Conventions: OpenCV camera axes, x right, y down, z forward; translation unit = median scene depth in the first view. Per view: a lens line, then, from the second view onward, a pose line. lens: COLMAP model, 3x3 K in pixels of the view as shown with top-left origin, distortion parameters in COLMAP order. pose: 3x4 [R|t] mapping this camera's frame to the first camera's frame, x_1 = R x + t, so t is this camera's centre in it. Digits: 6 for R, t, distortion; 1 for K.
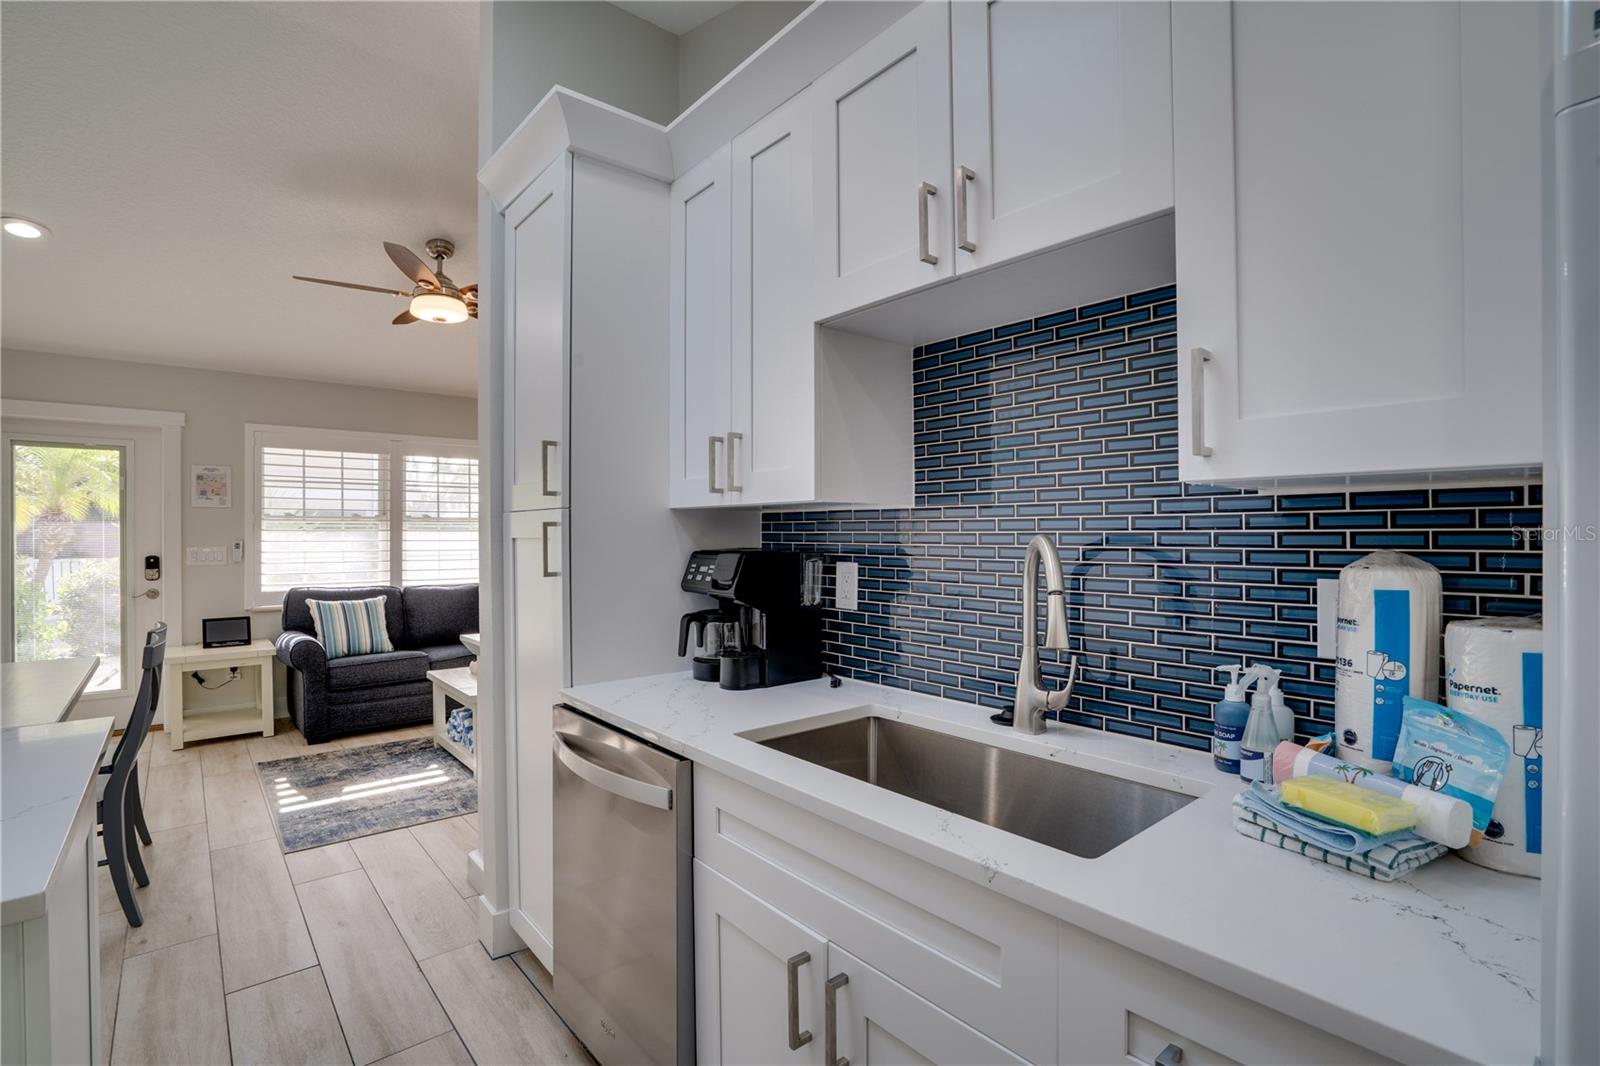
lens RADIAL K [[756.1, 0, 786.5], [0, 756.1, 532.5], [0, 0, 1]] dist [-0.032448, 0.008036]
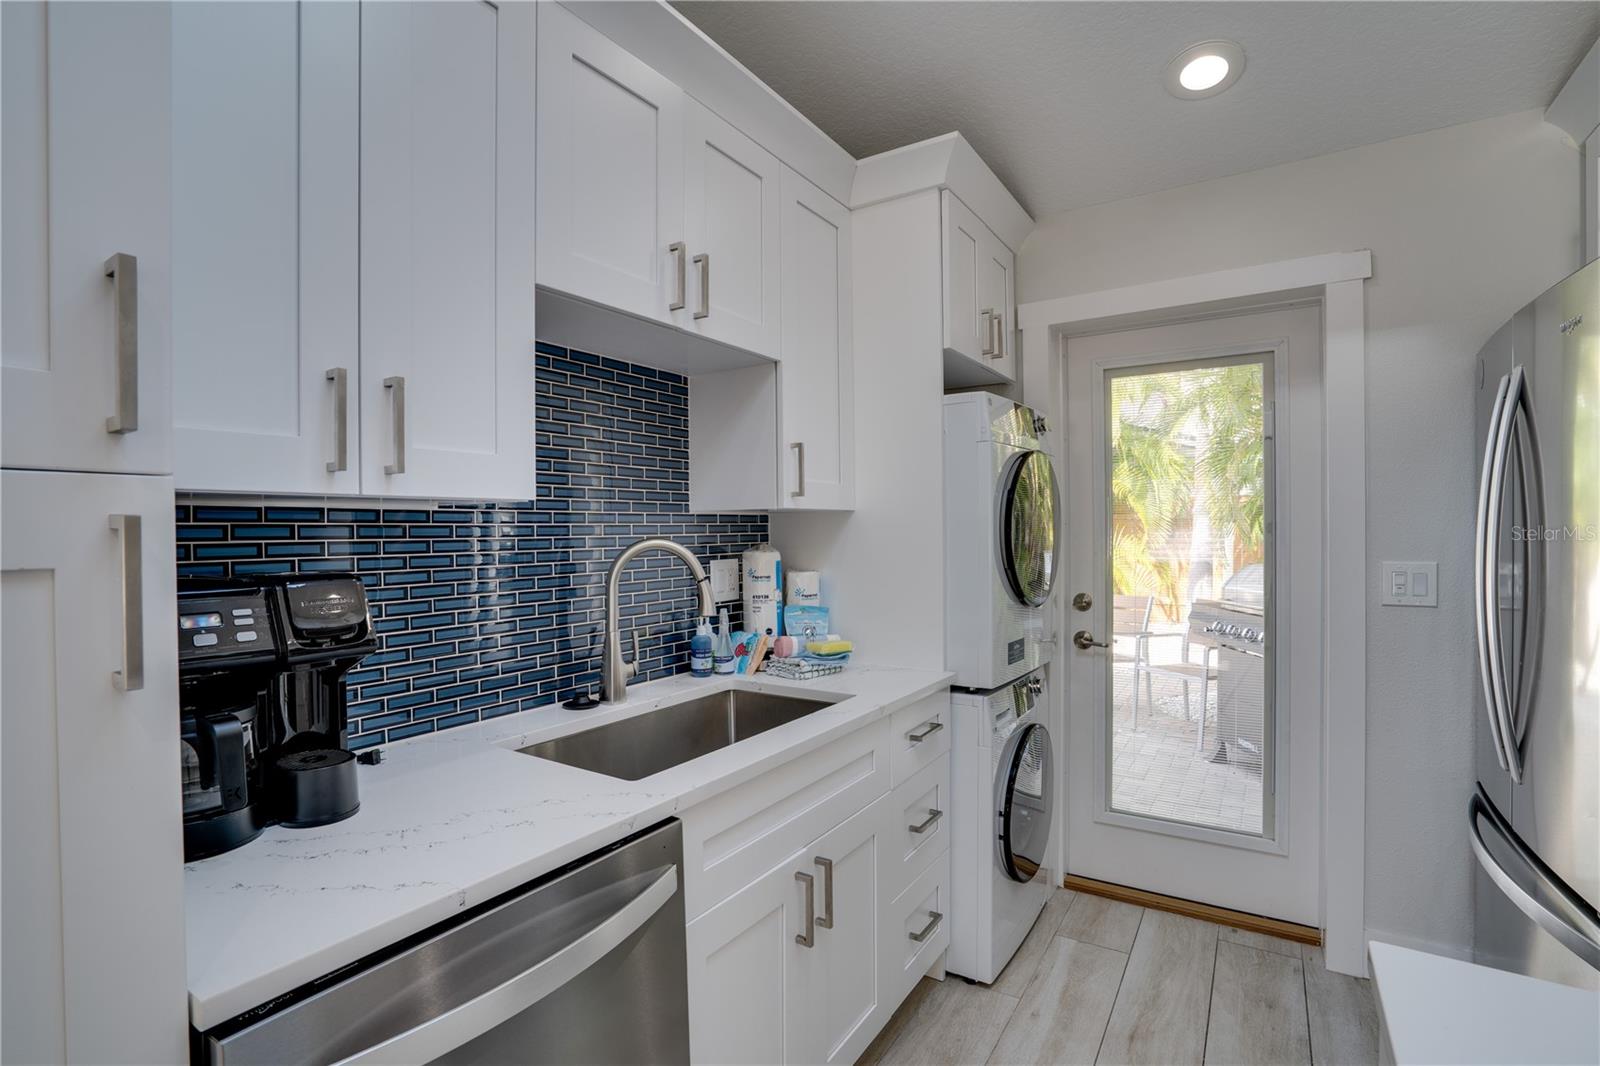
lens RADIAL K [[756.1, 0, 795.5], [0, 756.1, 539.8], [0, 0, 1]] dist [-0.032448, 0.008036]
pose [[-0.311142, 0.002905, 0.950359, -0.990258], [0.015432, 0.999879, 0.001996, 0.007390], [-0.950238, 0.015287, -0.311149, 1.193033]]
